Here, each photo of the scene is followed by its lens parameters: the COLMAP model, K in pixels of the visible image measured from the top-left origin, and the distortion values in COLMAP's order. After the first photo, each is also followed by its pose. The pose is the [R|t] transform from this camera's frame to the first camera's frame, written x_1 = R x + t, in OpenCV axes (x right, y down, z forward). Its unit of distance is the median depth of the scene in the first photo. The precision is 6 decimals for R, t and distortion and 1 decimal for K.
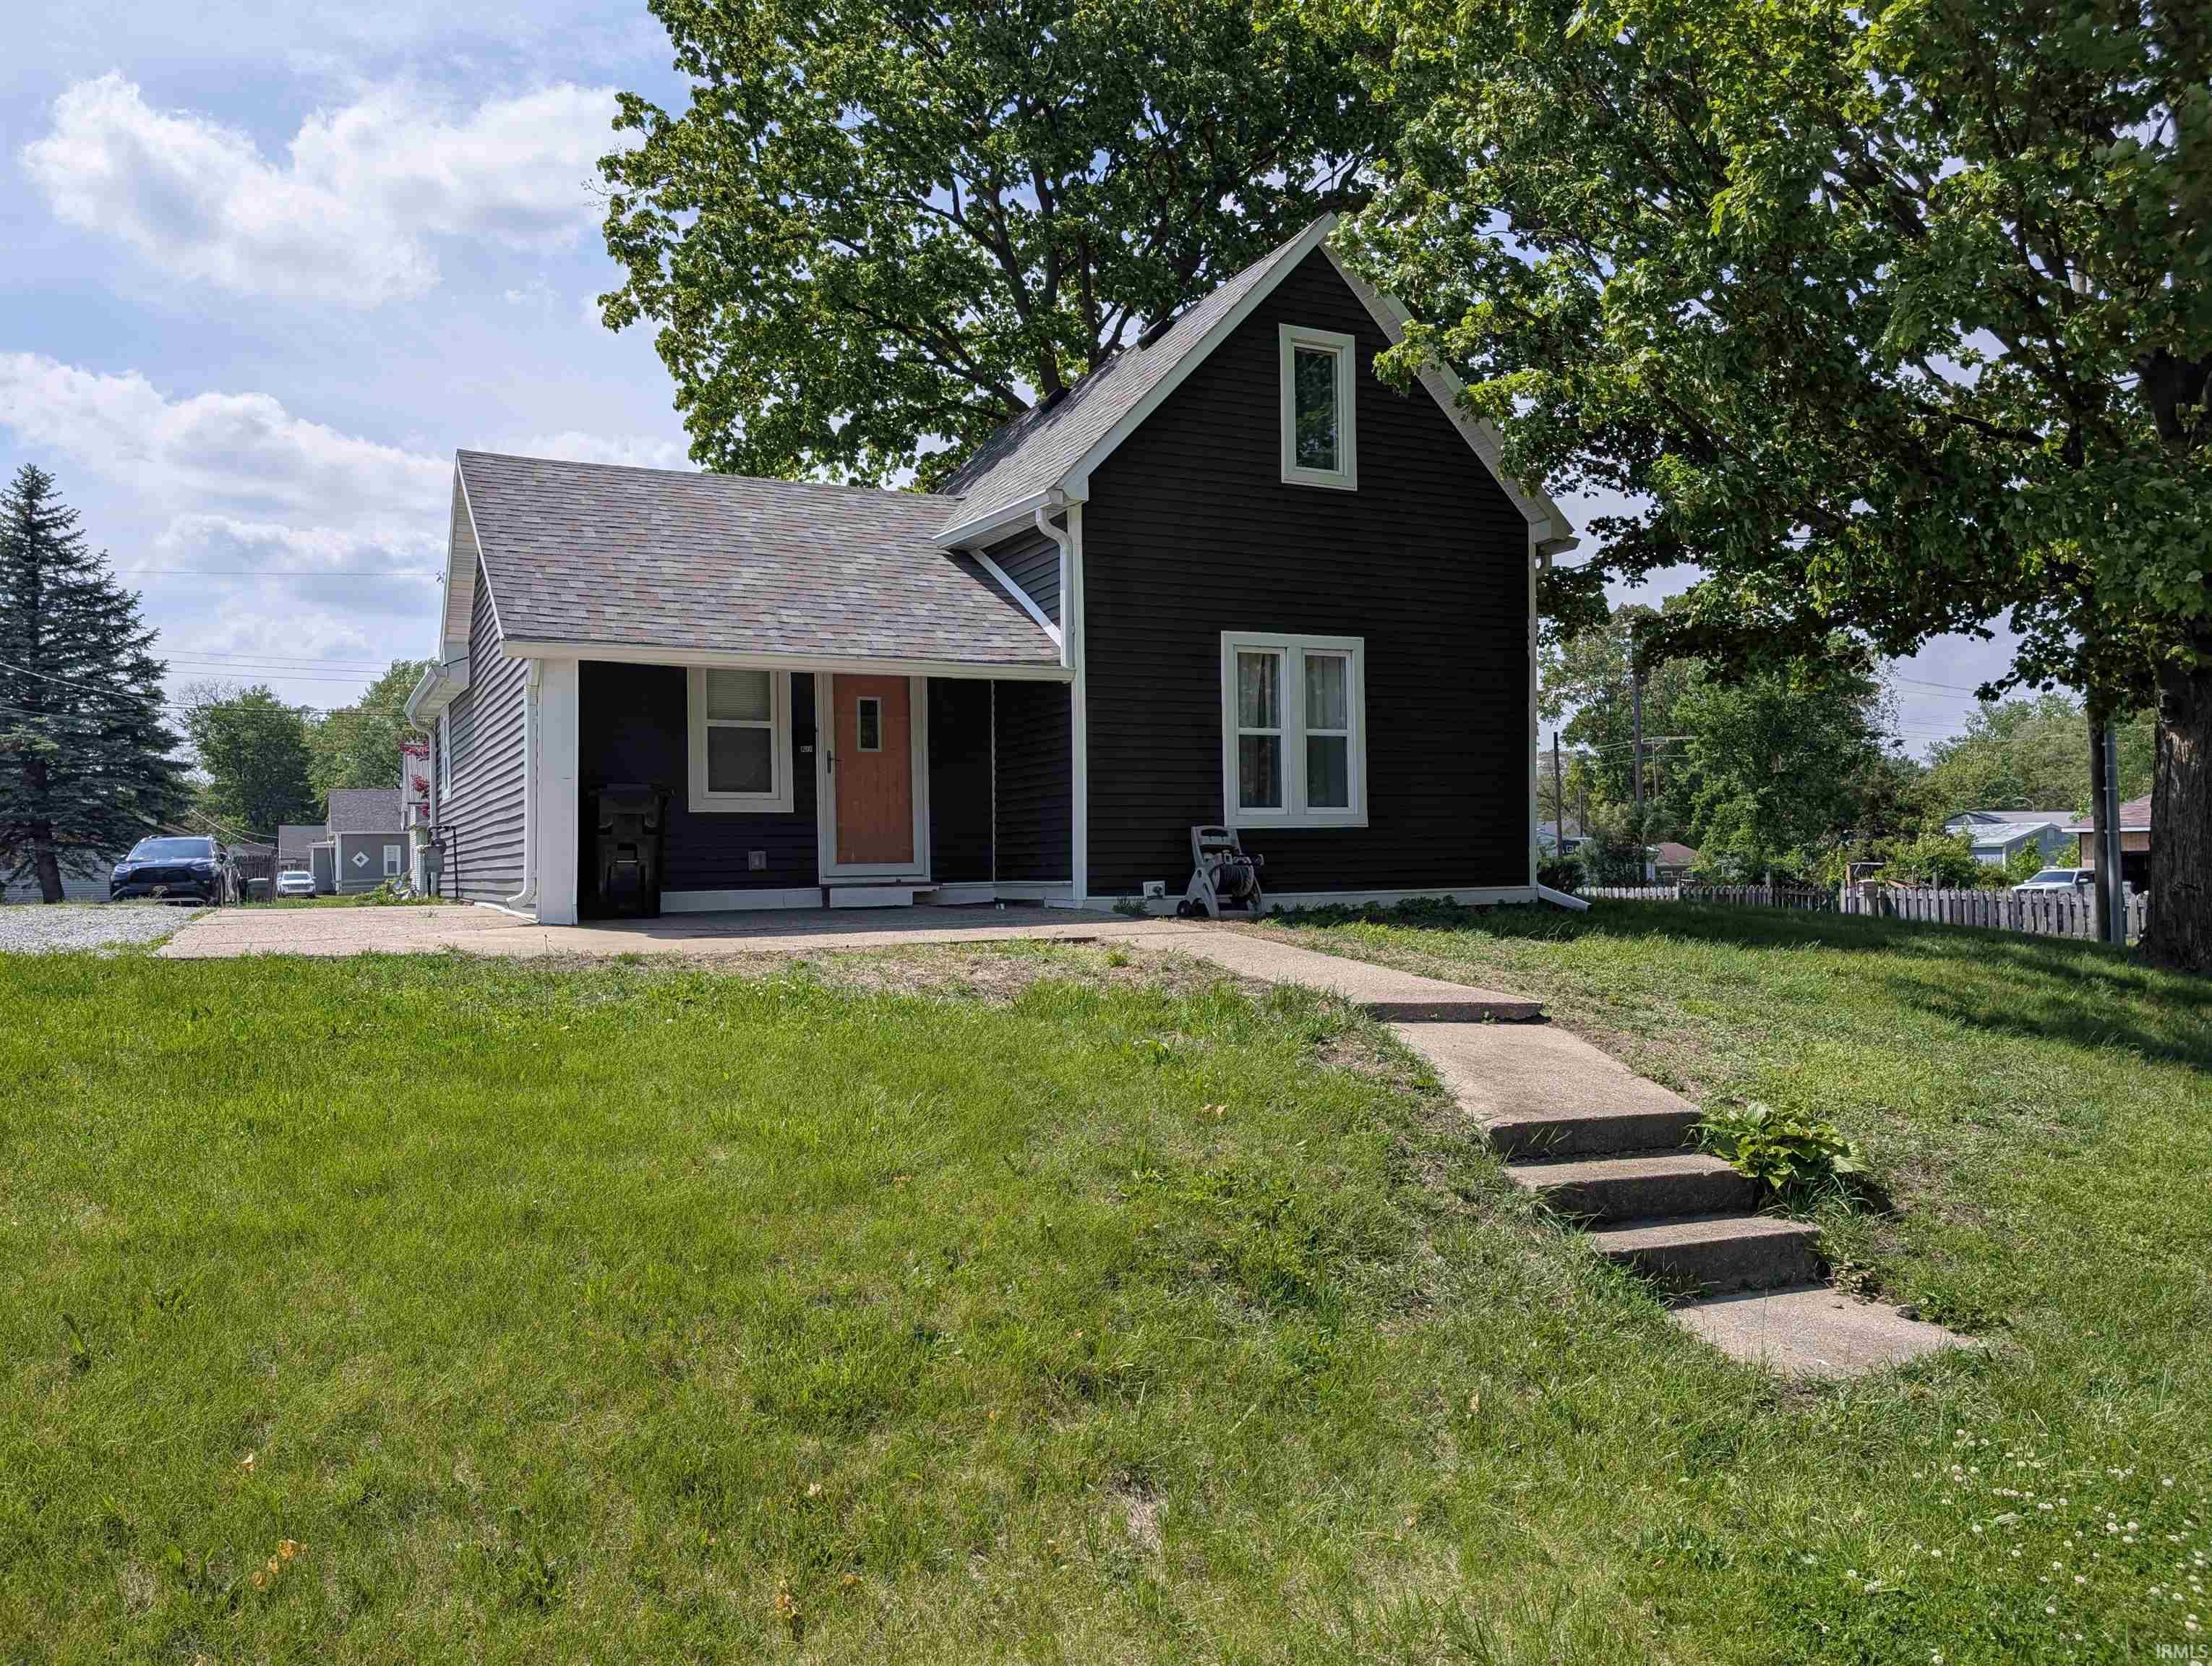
lens RADIAL K [[1579.8, 0, 1081.8], [0, 1579.8, 833.8], [0, 0, 1]] dist [0.044123, -0.017124]
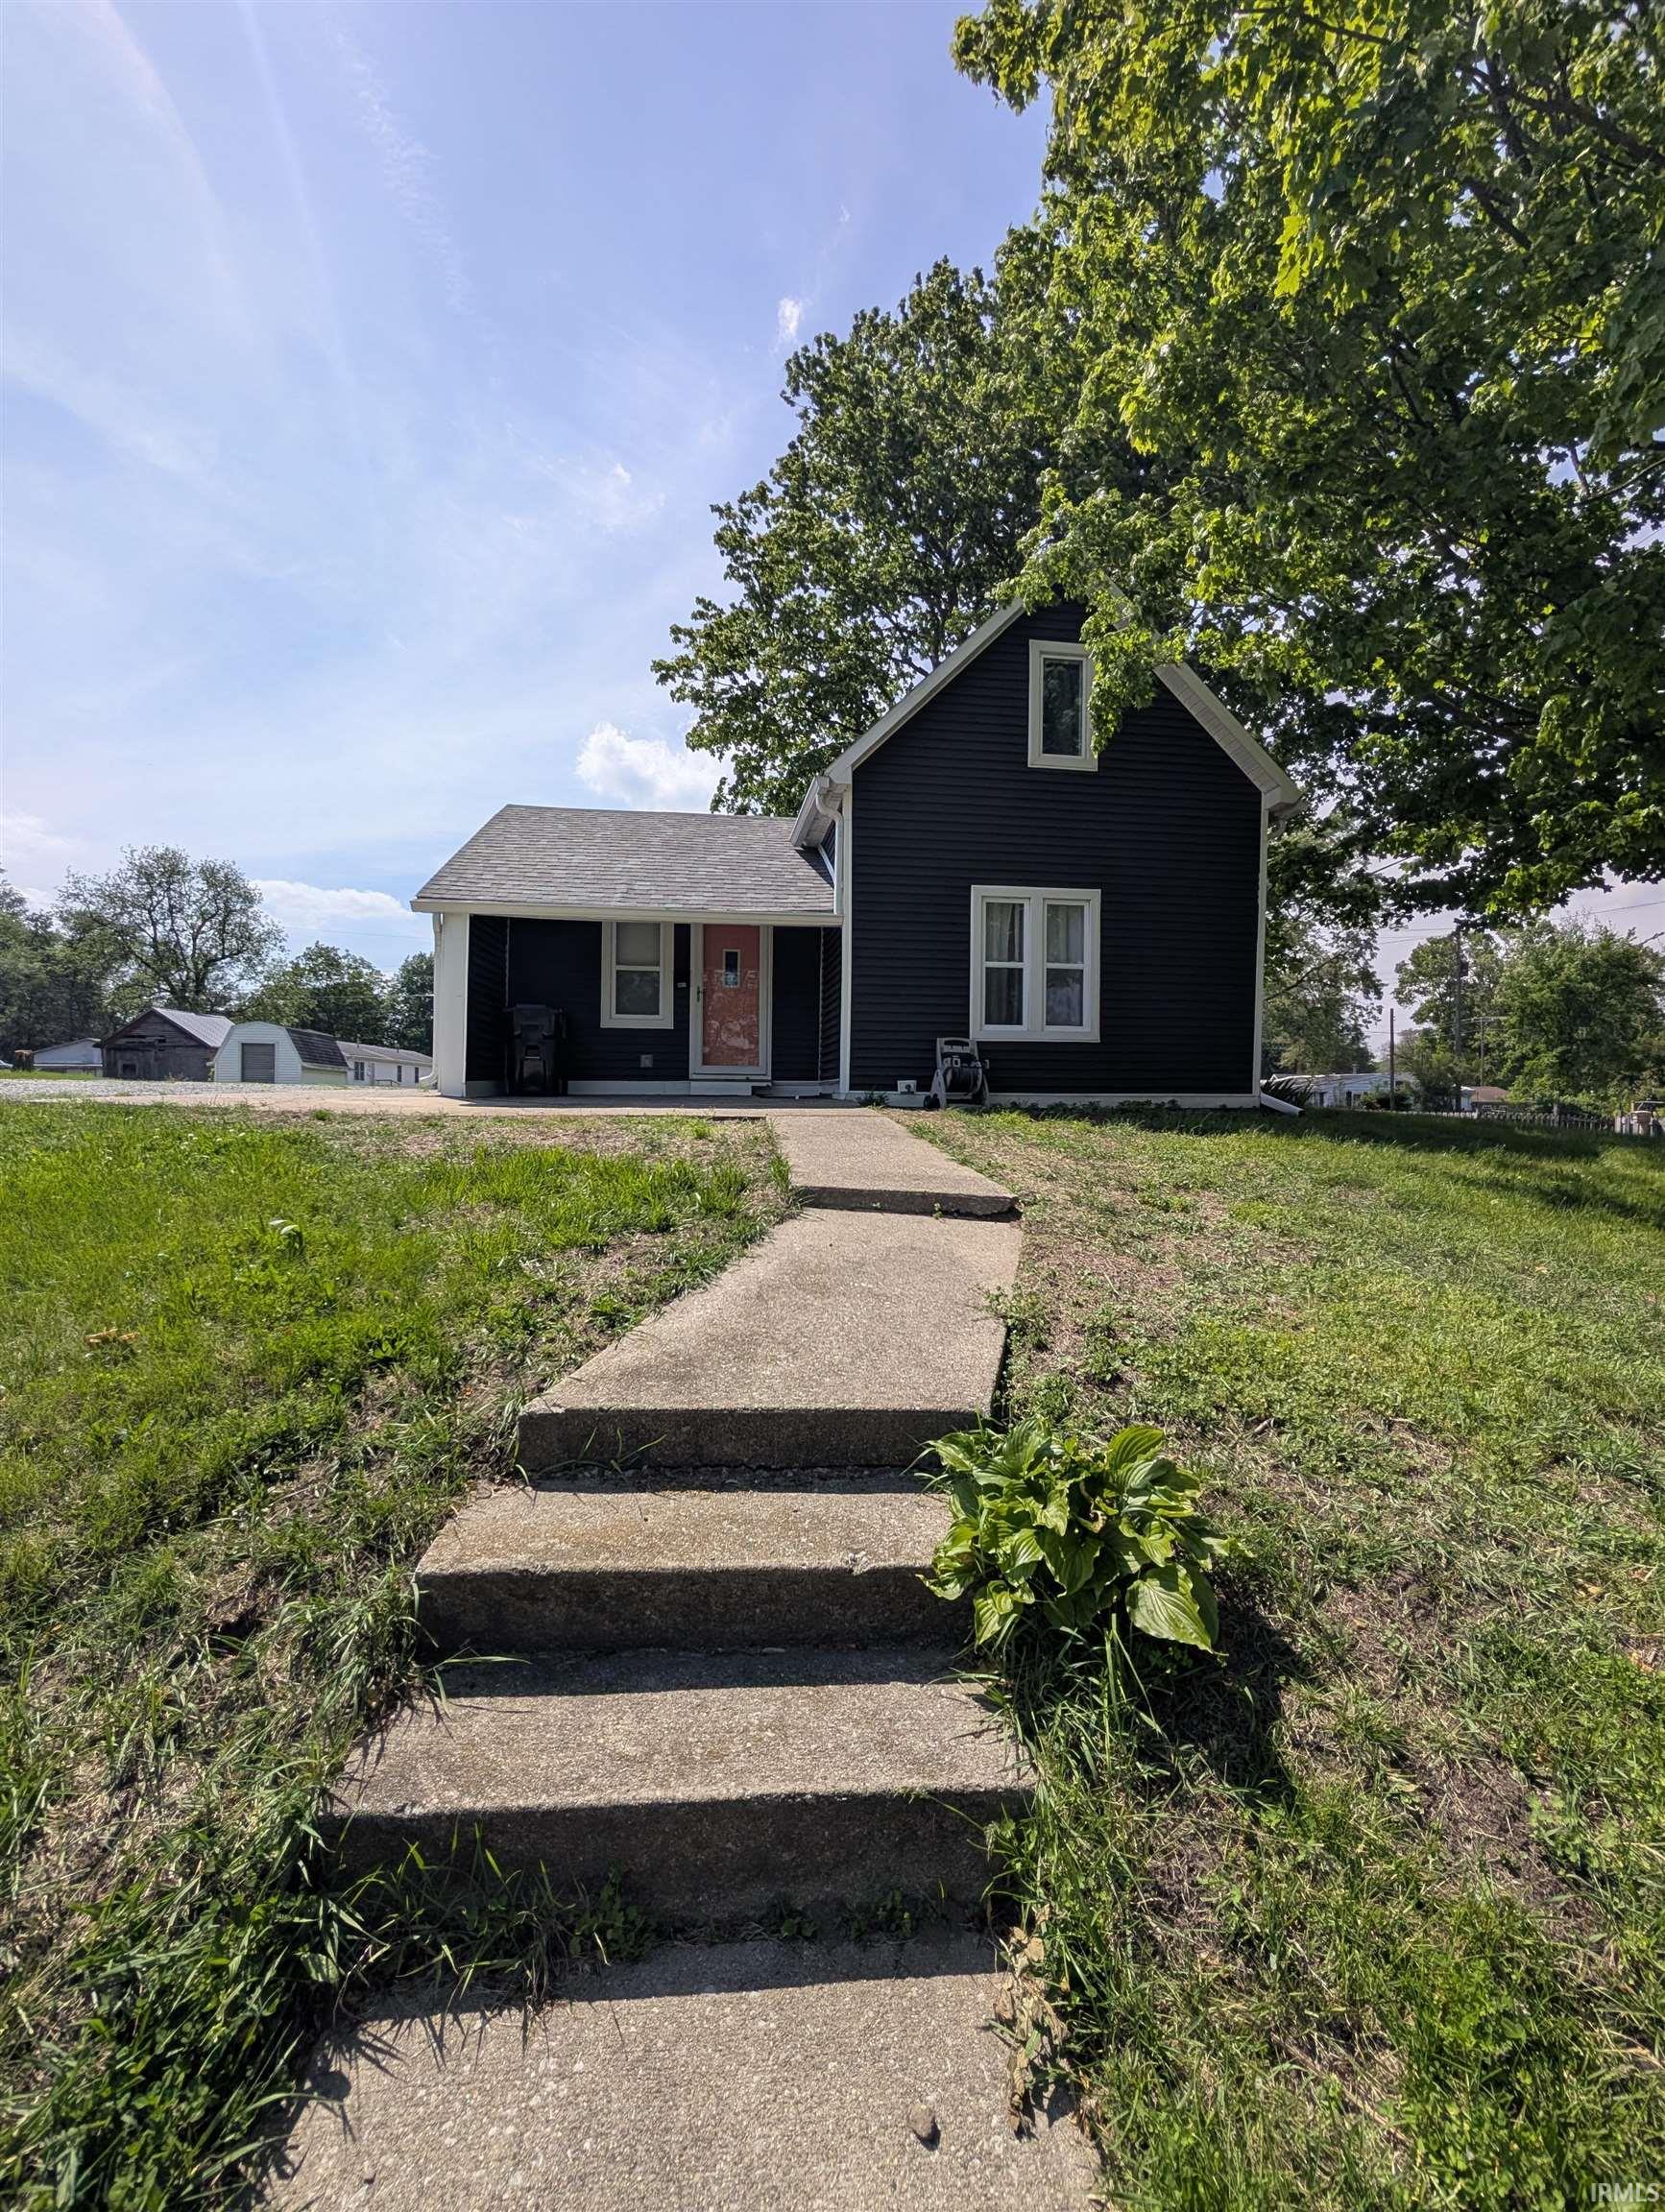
lens RADIAL K [[835.4, 0, 830.1], [0, 835.4, 1092.7], [0, 0, 1]] dist [-0.000967, 0.001389]
pose [[0.946812, 0.024162, -0.320878, 0.194234], [-0.017777, 0.999582, 0.022814, 0.024274], [0.321295, -0.015896, 0.946846, 0.314057]]
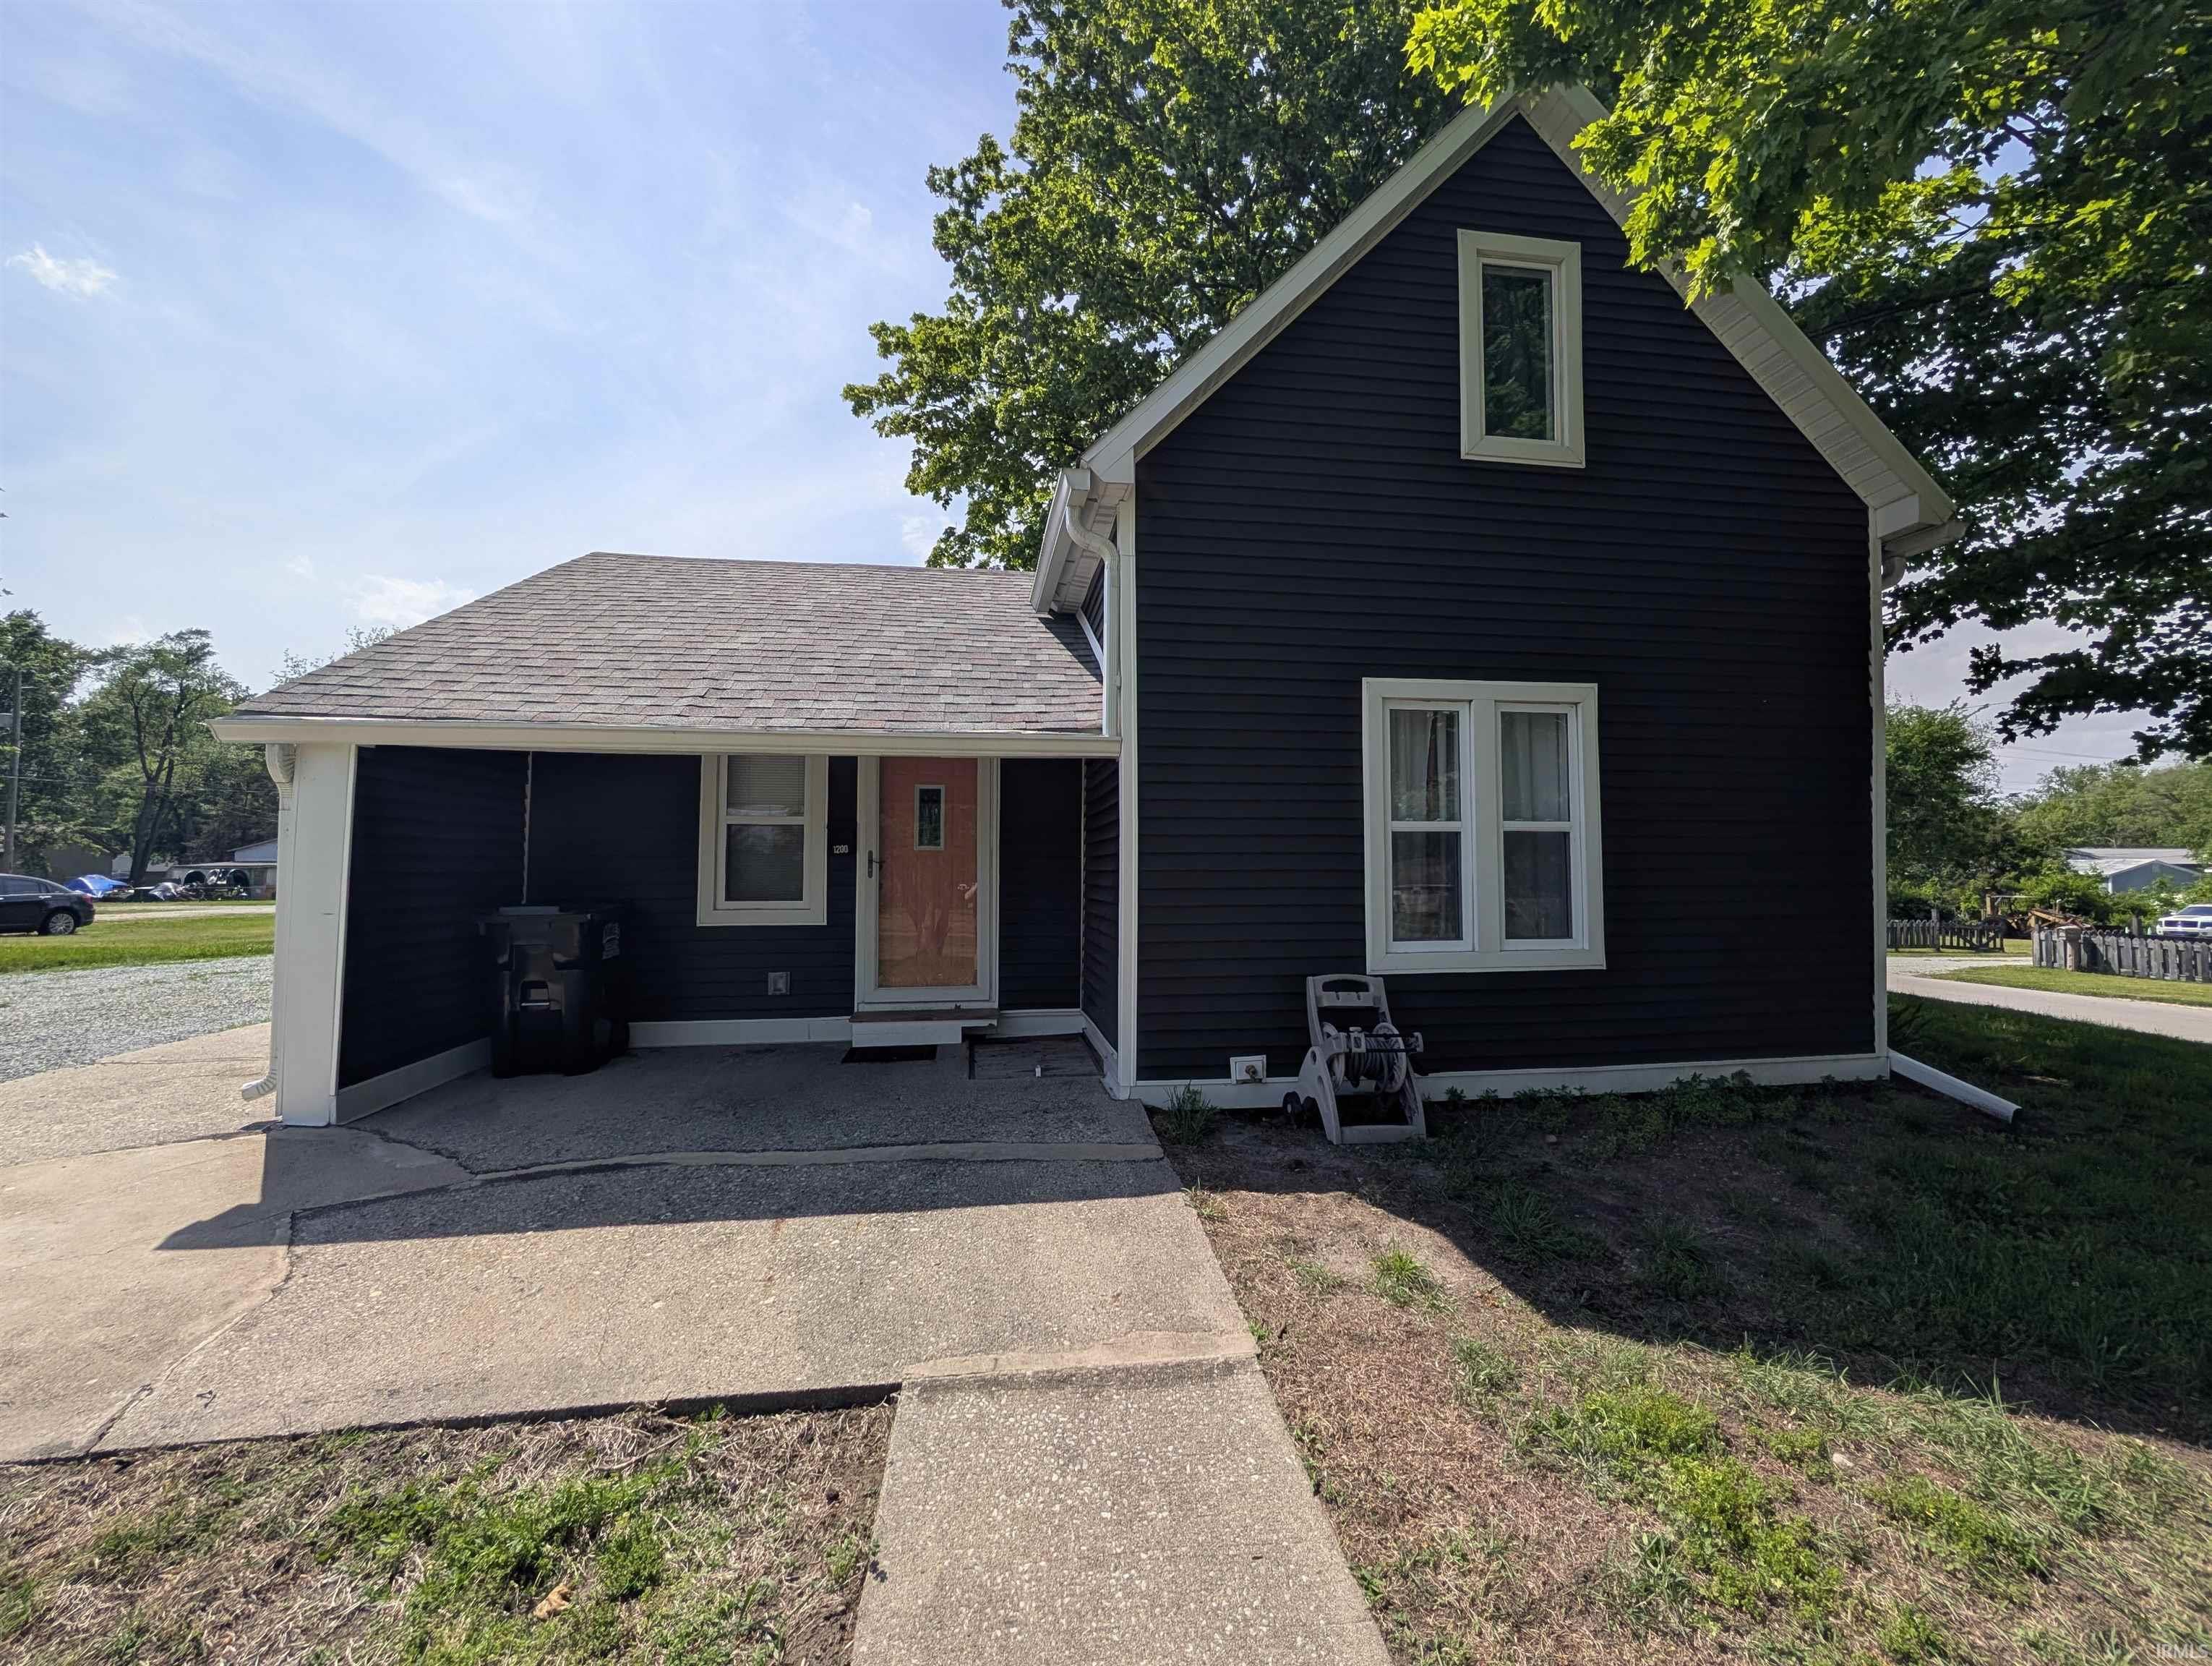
lens RADIAL K [[835.5, 0, 1102.6], [0, 835.5, 834.7], [0, 0, 1]] dist [-0.000967, 0.001389]
pose [[0.949902, 0.002696, -0.312537, 0.091350], [-0.008466, 0.999818, -0.017104, -0.053195], [0.312434, 0.018893, 0.949751, 0.609494]]
